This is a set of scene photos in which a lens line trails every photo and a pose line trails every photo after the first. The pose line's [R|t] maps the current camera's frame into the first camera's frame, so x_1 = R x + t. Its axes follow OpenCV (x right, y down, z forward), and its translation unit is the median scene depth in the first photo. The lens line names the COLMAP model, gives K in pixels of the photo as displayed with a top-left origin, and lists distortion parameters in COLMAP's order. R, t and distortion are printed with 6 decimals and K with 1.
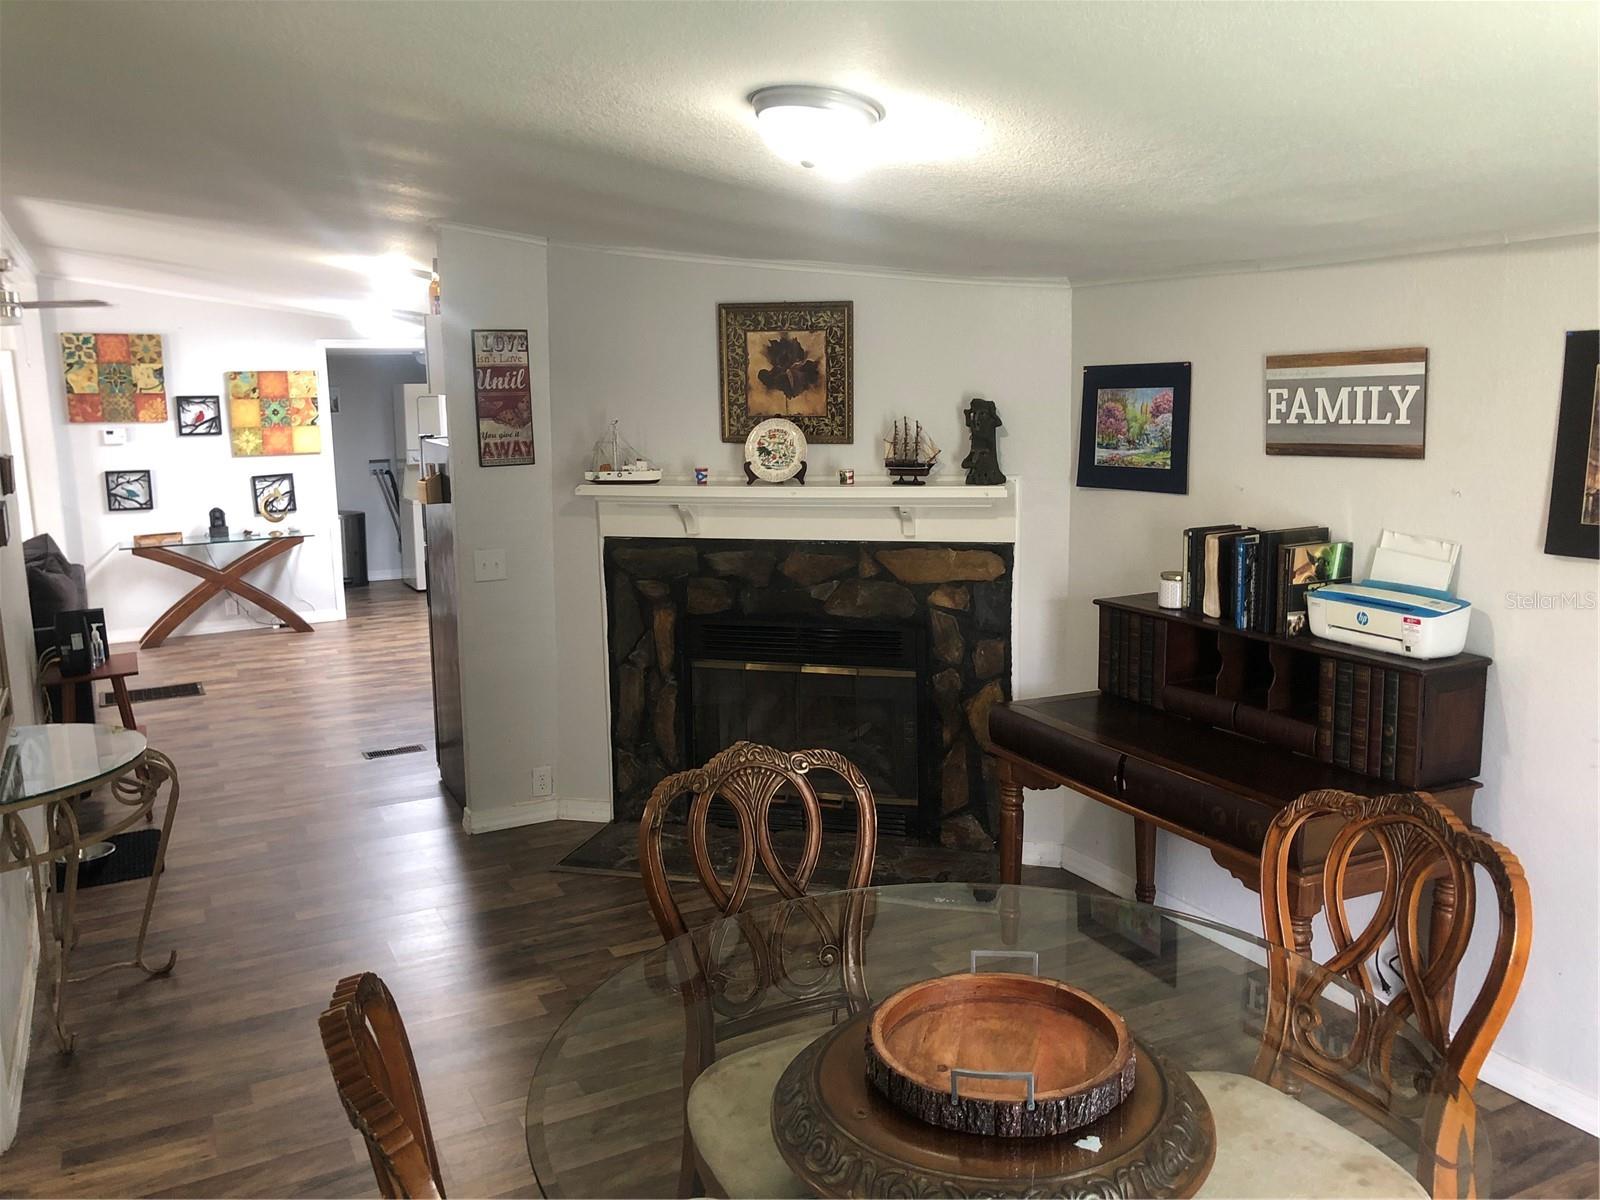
lens RADIAL K [[1315.4, 0, 807.7], [0, 1315.4, 596.1], [0, 0, 1]] dist [0.018308, -0.019047]
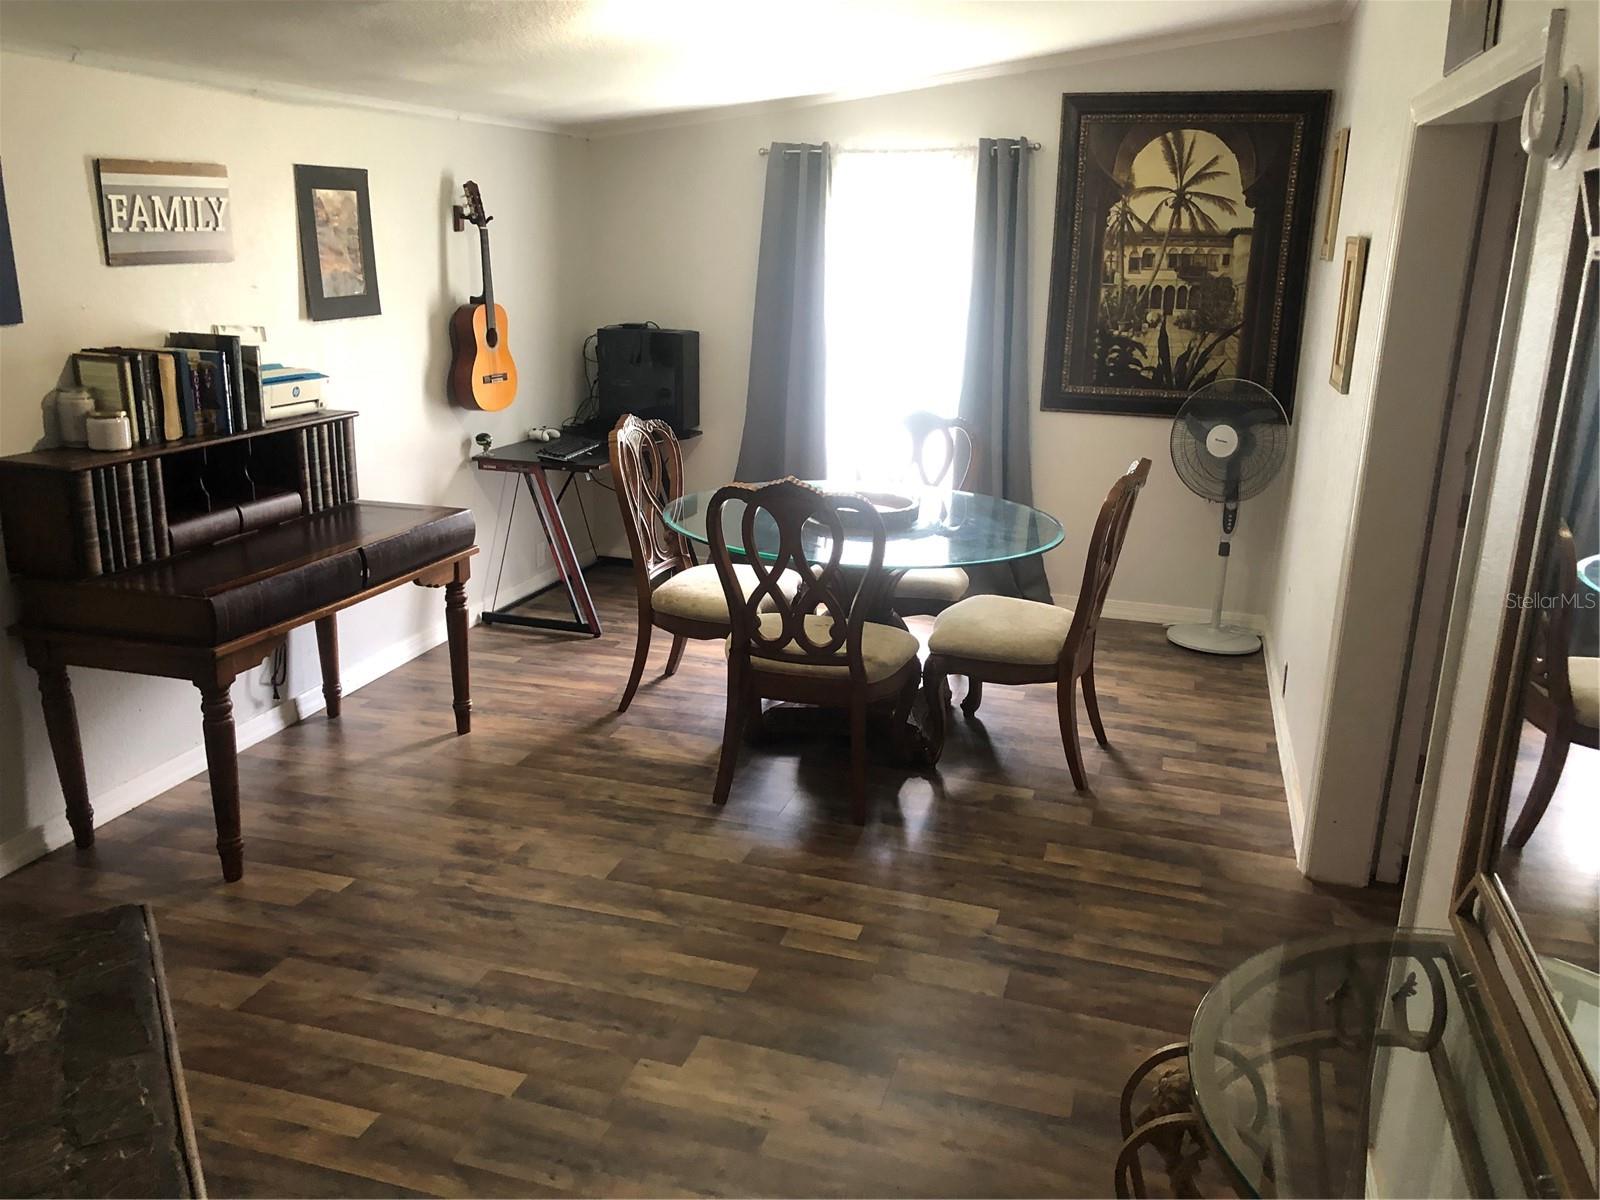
lens RADIAL K [[1315.4, 0, 807.7], [0, 1315.4, 596.1], [0, 0, 1]] dist [0.018308, -0.019047]
pose [[-0.727827, -0.179853, 0.661756, -0.715682], [0.102797, 0.925478, 0.364588, -0.189235], [-0.678013, 0.333383, -0.655099, 1.412399]]
